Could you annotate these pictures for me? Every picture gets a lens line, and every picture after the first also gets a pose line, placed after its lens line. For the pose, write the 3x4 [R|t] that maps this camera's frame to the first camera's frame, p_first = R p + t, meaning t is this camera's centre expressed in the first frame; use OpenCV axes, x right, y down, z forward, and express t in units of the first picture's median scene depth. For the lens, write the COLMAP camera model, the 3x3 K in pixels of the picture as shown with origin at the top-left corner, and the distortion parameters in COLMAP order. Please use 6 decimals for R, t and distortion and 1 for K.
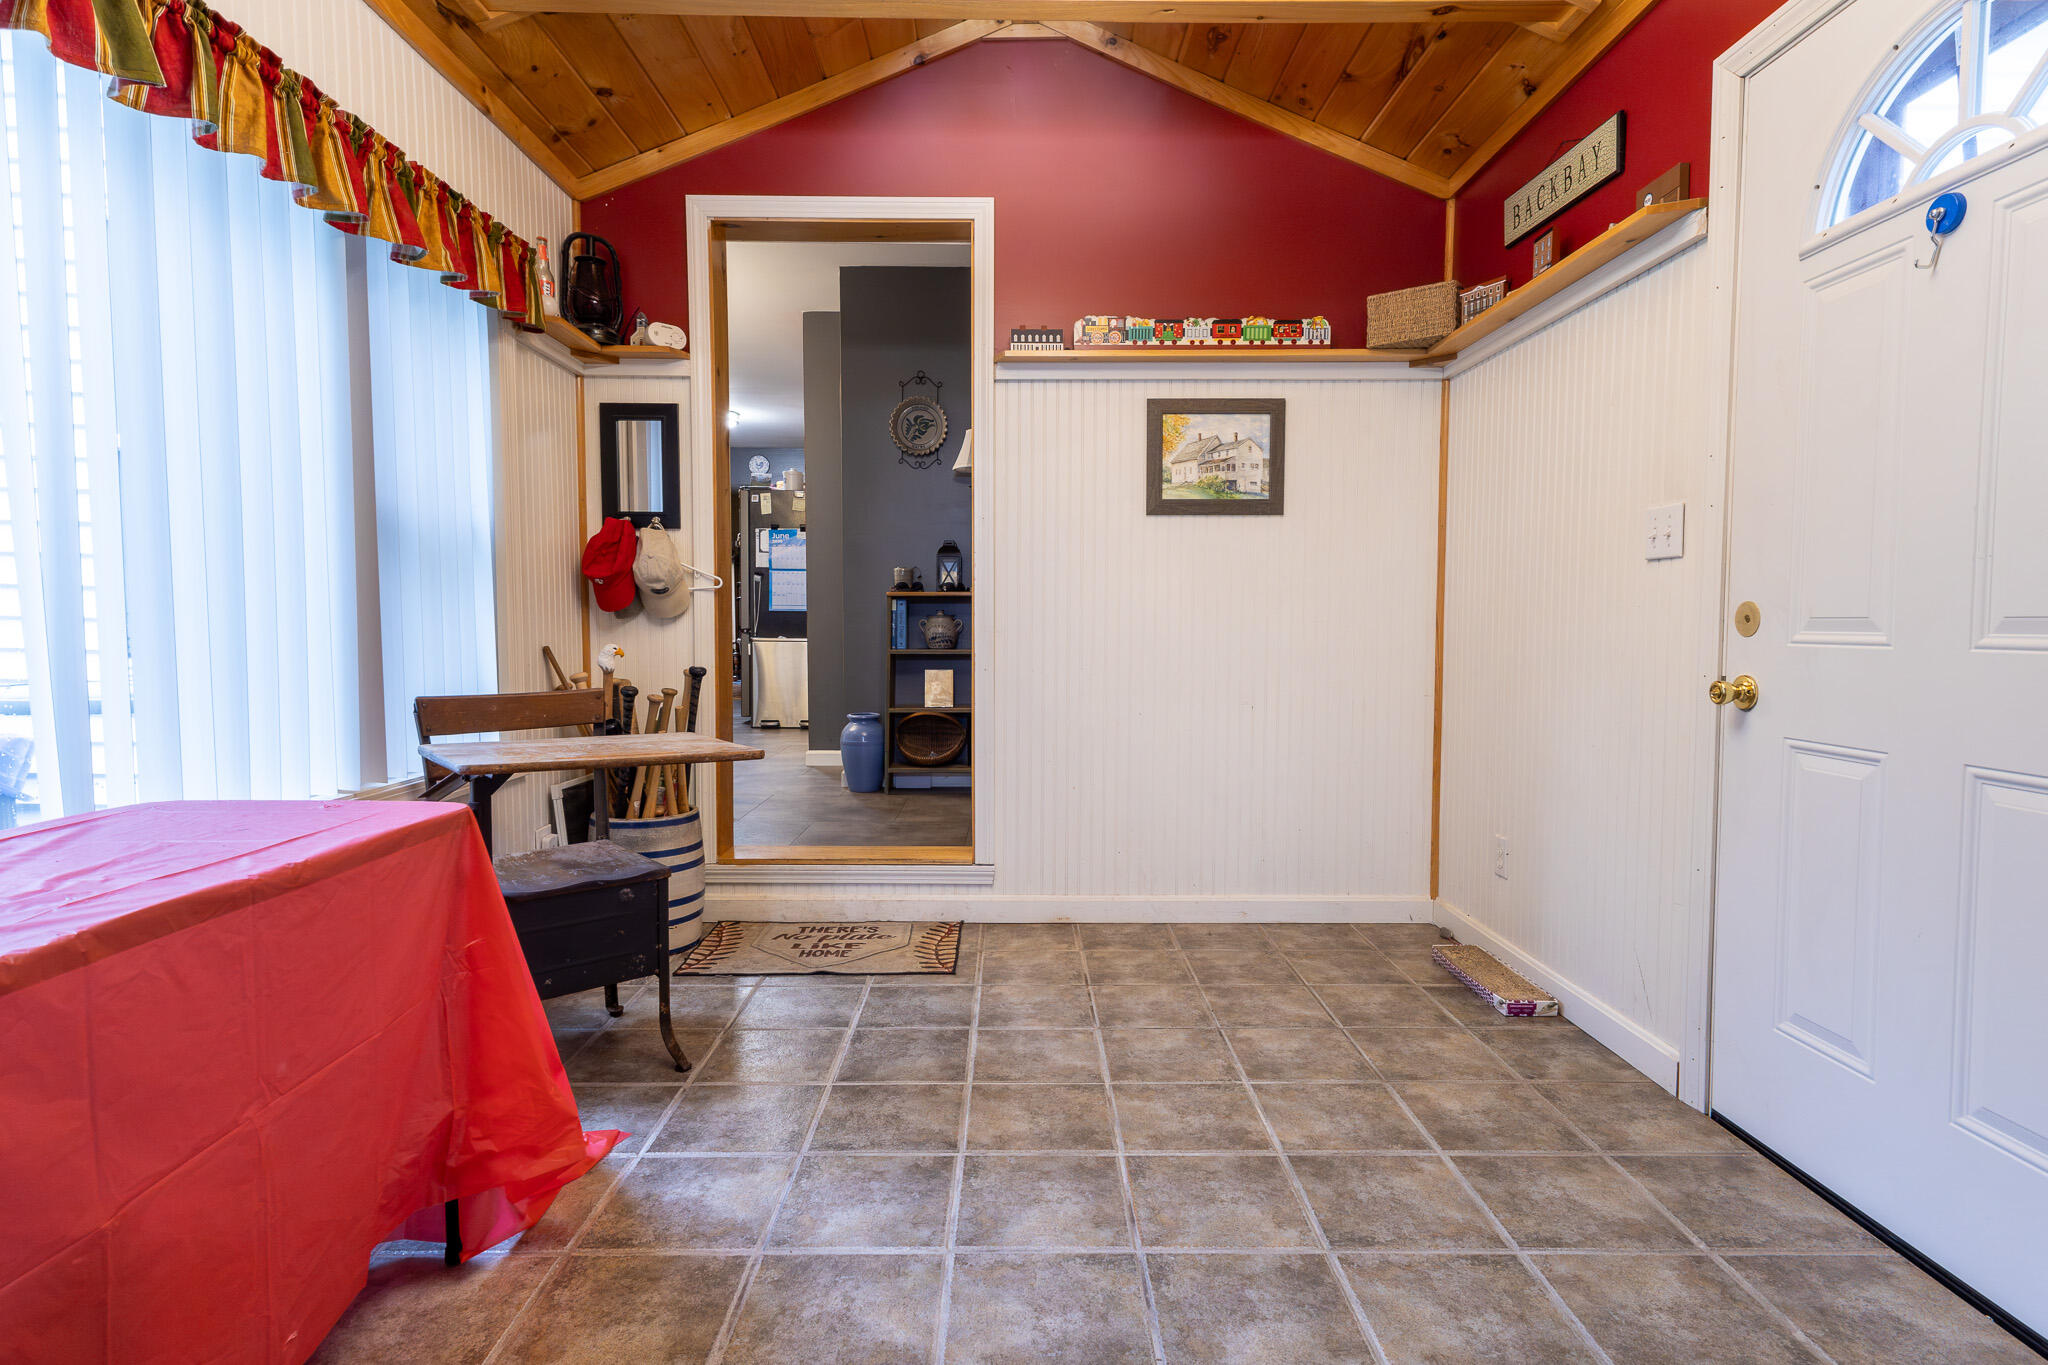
lens RADIAL K [[1050.8, 0, 1022.3], [0, 1050.8, 678.9], [0, 0, 1]] dist [0.000833, 0.000060]
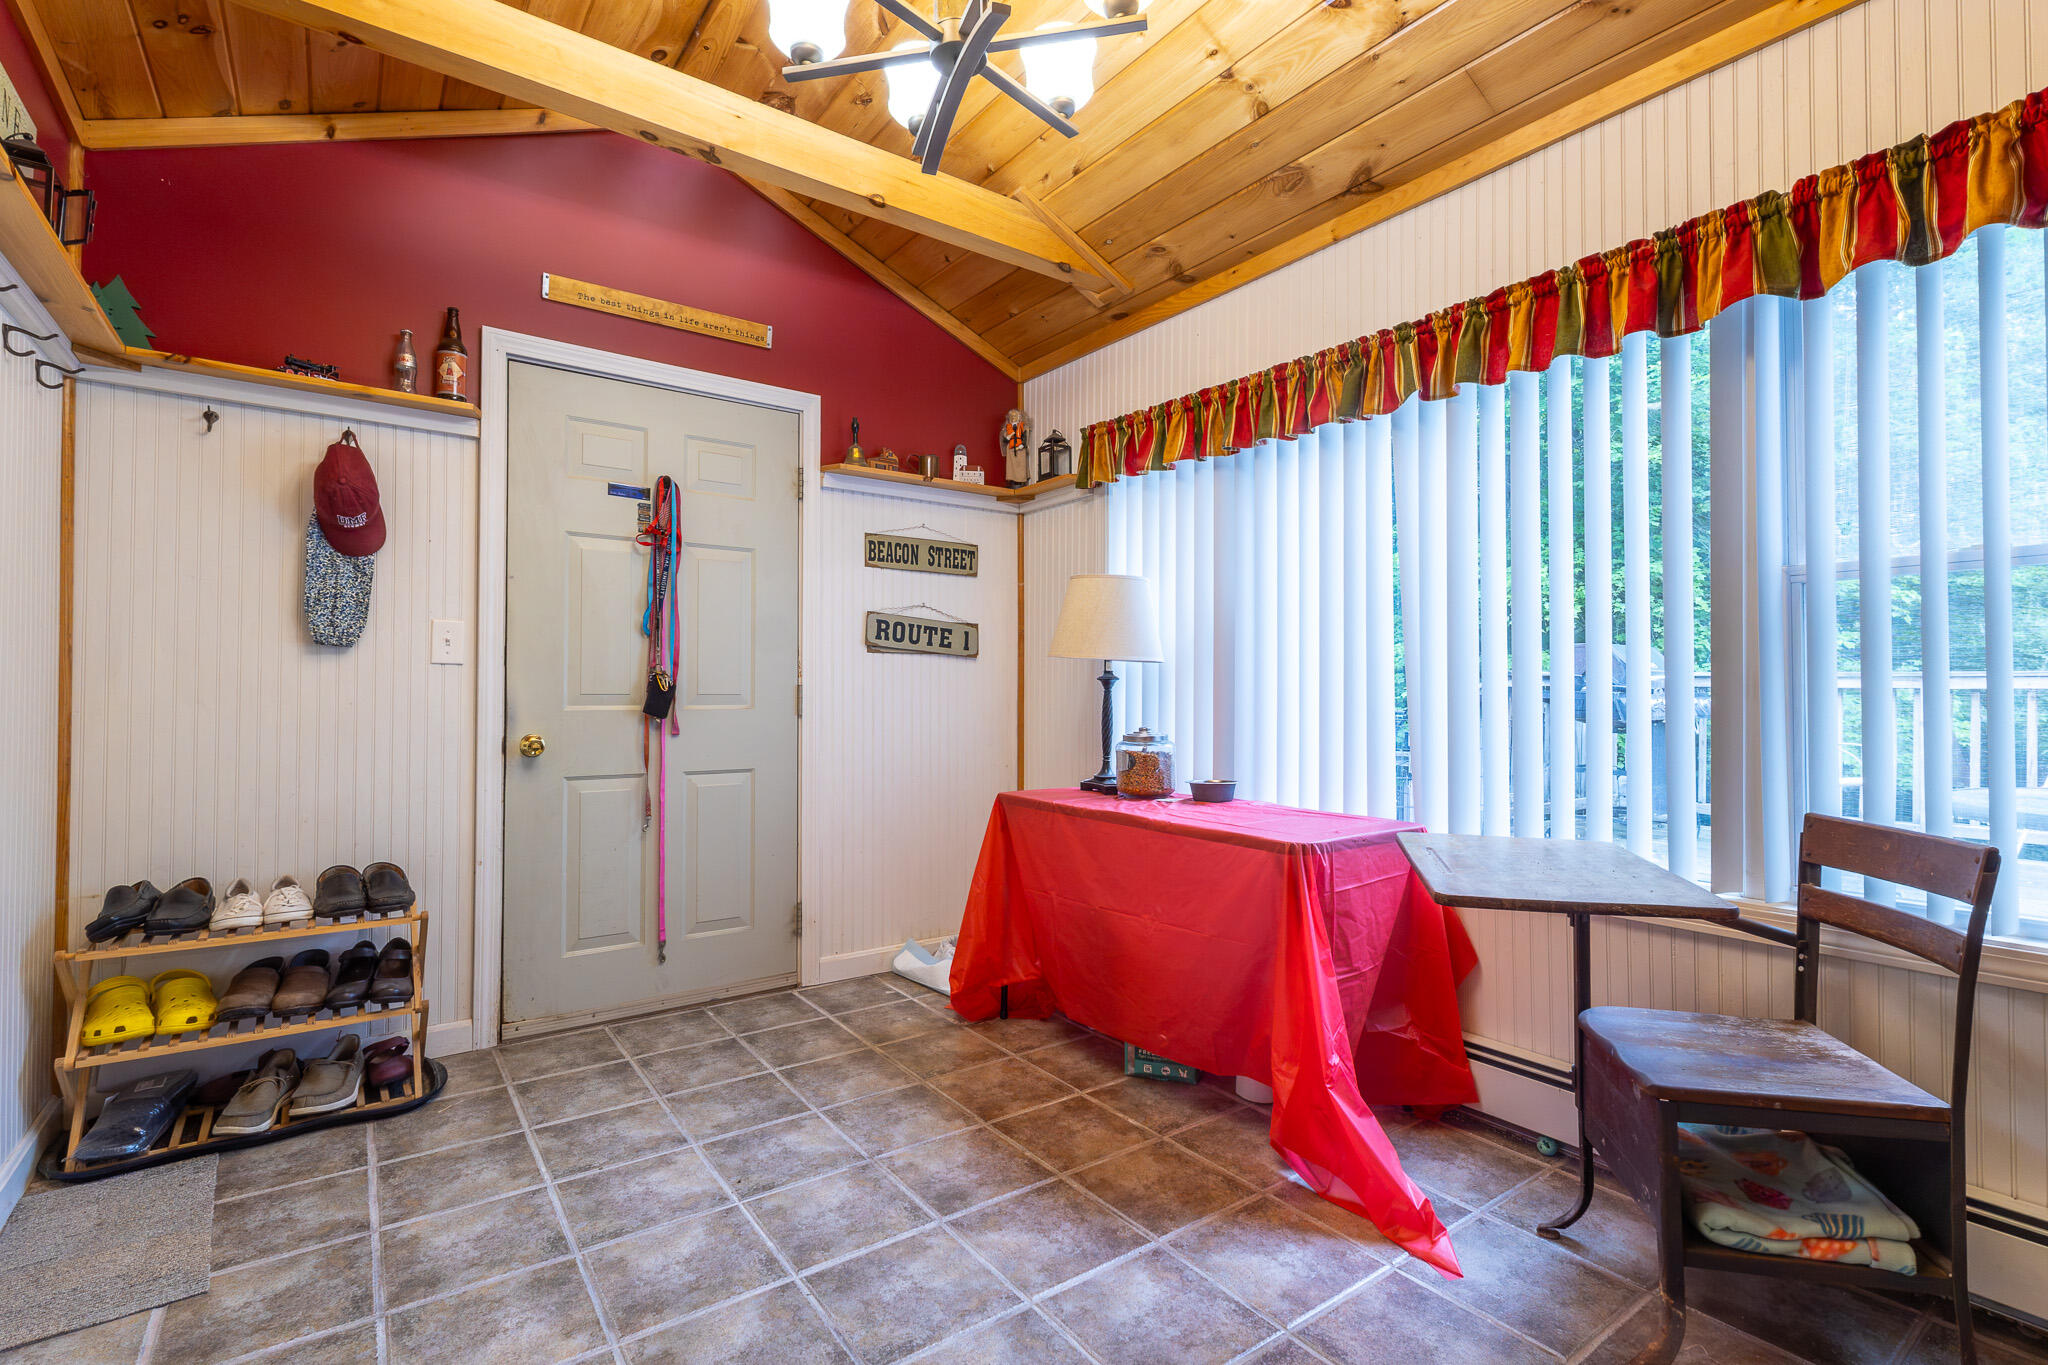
lens RADIAL K [[939.6, 0, 1025.9], [0, 939.6, 678.5], [0, 0, 1]] dist [0.001397, 0.000383]
pose [[-0.813518, -0.006770, -0.581500, 0.502898], [-0.038828, 0.998333, 0.042696, -0.138663], [0.580242, 0.057313, -0.812425, 1.749295]]
